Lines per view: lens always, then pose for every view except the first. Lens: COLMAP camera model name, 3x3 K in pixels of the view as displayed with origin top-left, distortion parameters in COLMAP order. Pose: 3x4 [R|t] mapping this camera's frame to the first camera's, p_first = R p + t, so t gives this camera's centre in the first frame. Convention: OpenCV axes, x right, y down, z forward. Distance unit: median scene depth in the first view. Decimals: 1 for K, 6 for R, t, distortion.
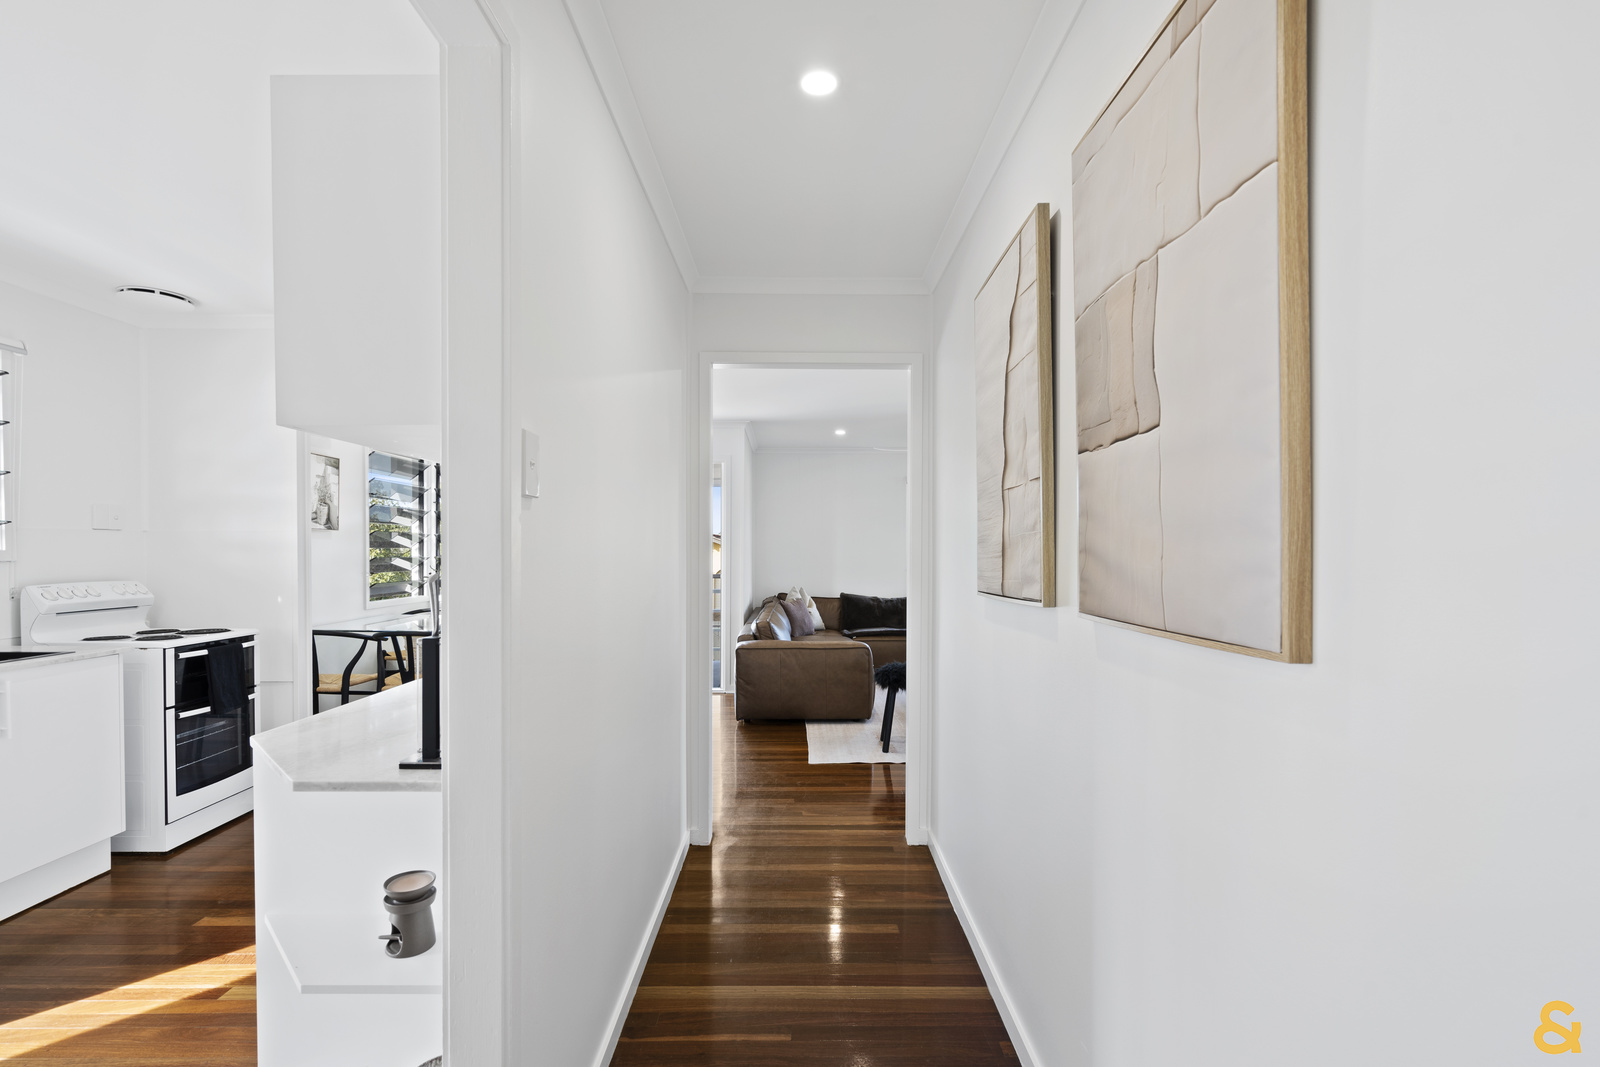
lens RADIAL K [[727.0, 0, 796.7], [0, 727.0, 548.0], [0, 0, 1]] dist [-0.010446, 0.001486]
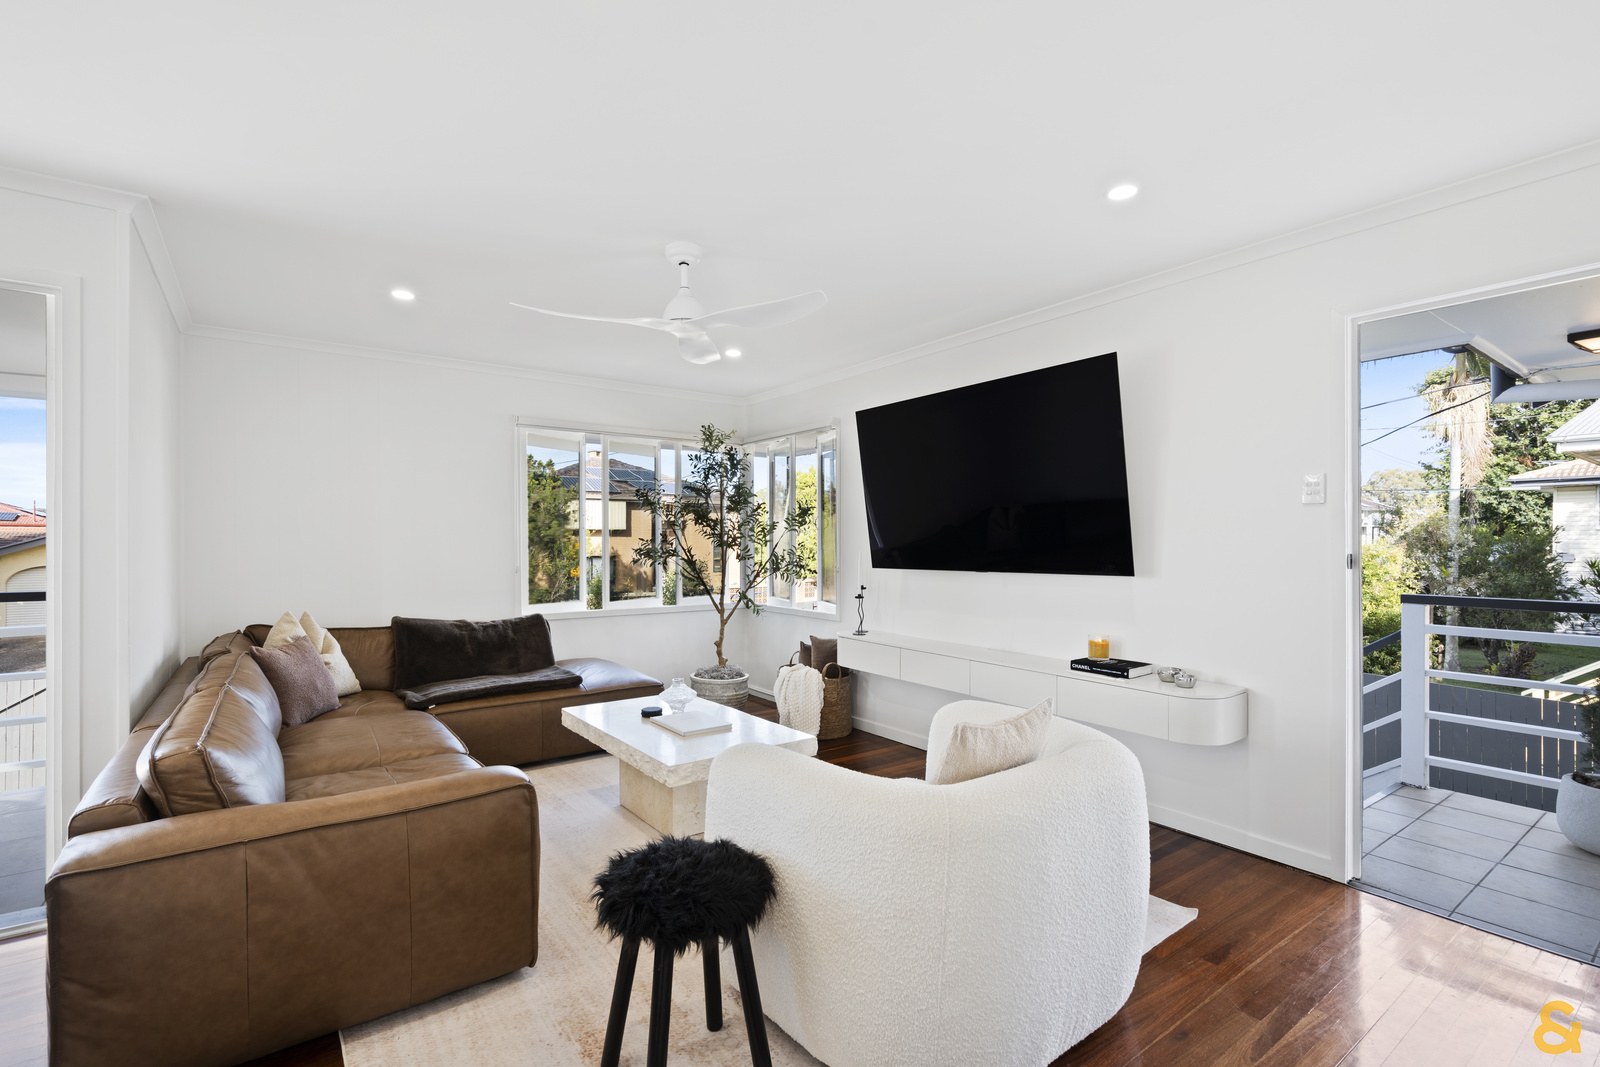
lens RADIAL K [[727.0, 0, 806.1], [0, 727.0, 547.6], [0, 0, 1]] dist [-0.010446, 0.001486]
pose [[0.809990, -0.003935, 0.586431, -0.007096], [-0.002626, 0.999943, 0.010337, 0.005047], [-0.586438, -0.009913, 0.809933, 0.489361]]
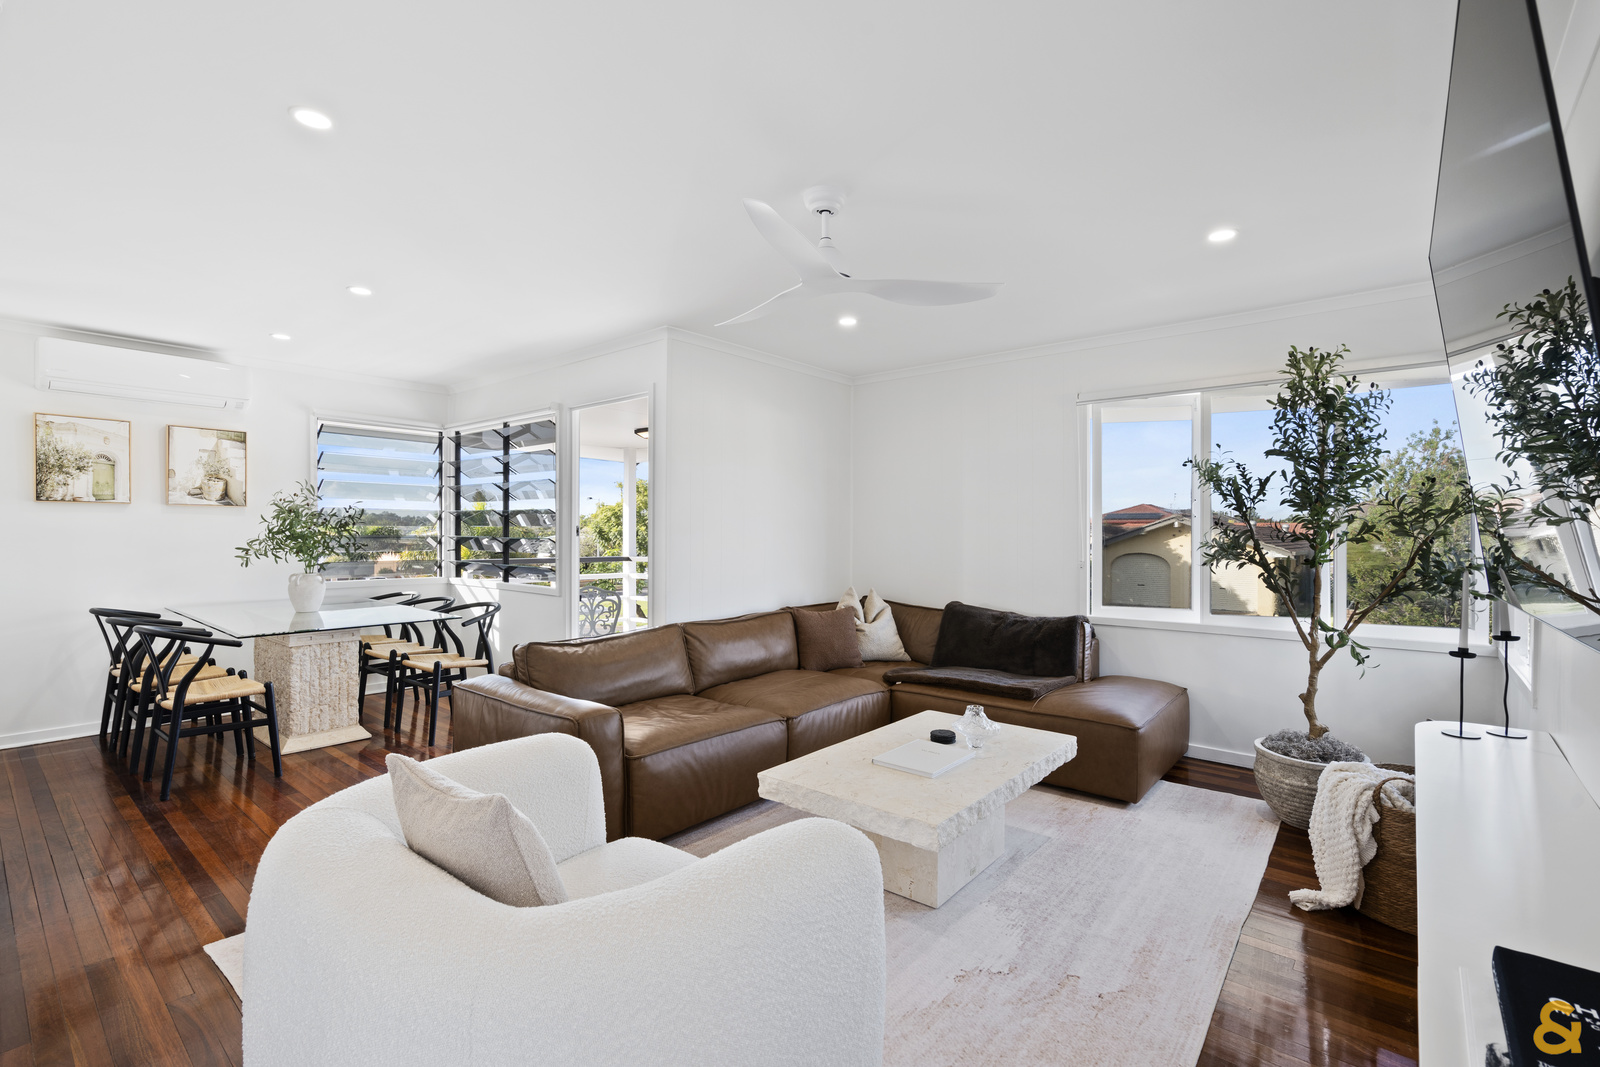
lens RADIAL K [[727.0, 0, 816.6], [0, 727.0, 536.5], [0, 0, 1]] dist [-0.010446, 0.001486]
pose [[0.761220, 0.005356, -0.648472, 0.455807], [-0.001807, 0.999980, 0.006139, 0.006759], [0.648492, -0.003501, 0.761214, 0.603943]]
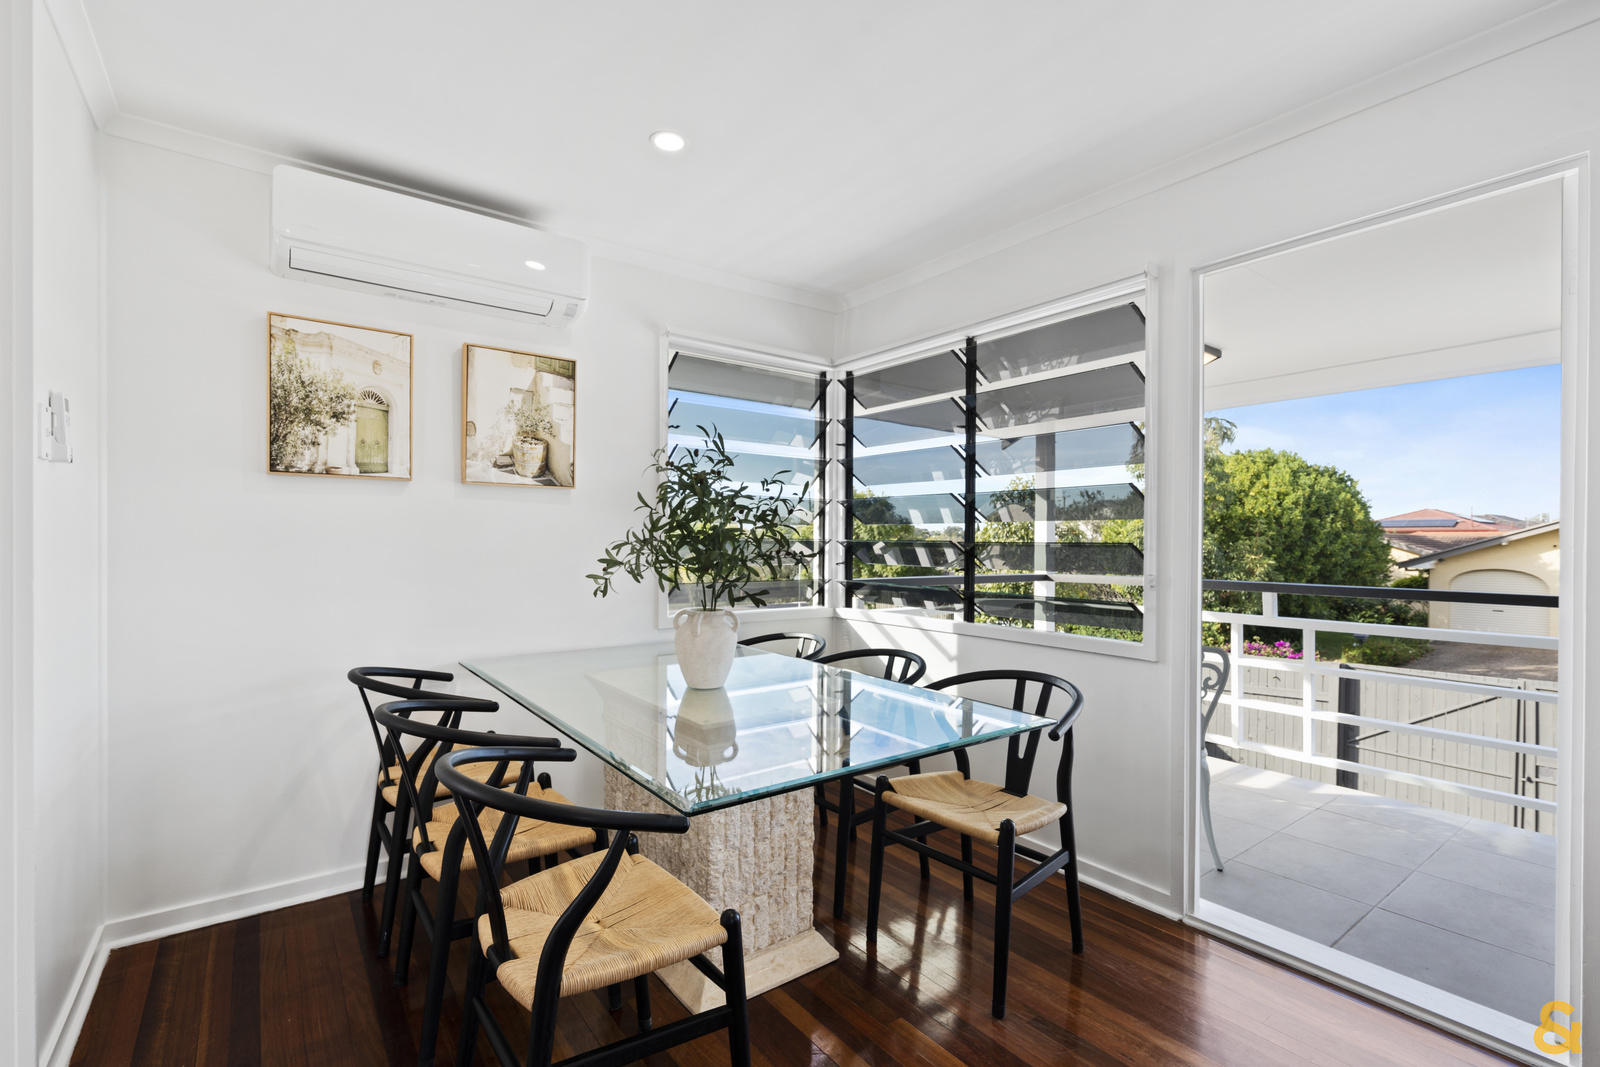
lens RADIAL K [[727.0, 0, 795.9], [0, 727.0, 540.1], [0, 0, 1]] dist [-0.010446, 0.001486]
pose [[0.580986, -0.000447, -0.813914, -0.056750], [-0.001498, 0.999998, -0.001619, 0.013551], [0.813913, 0.002159, 0.580983, 0.645531]]
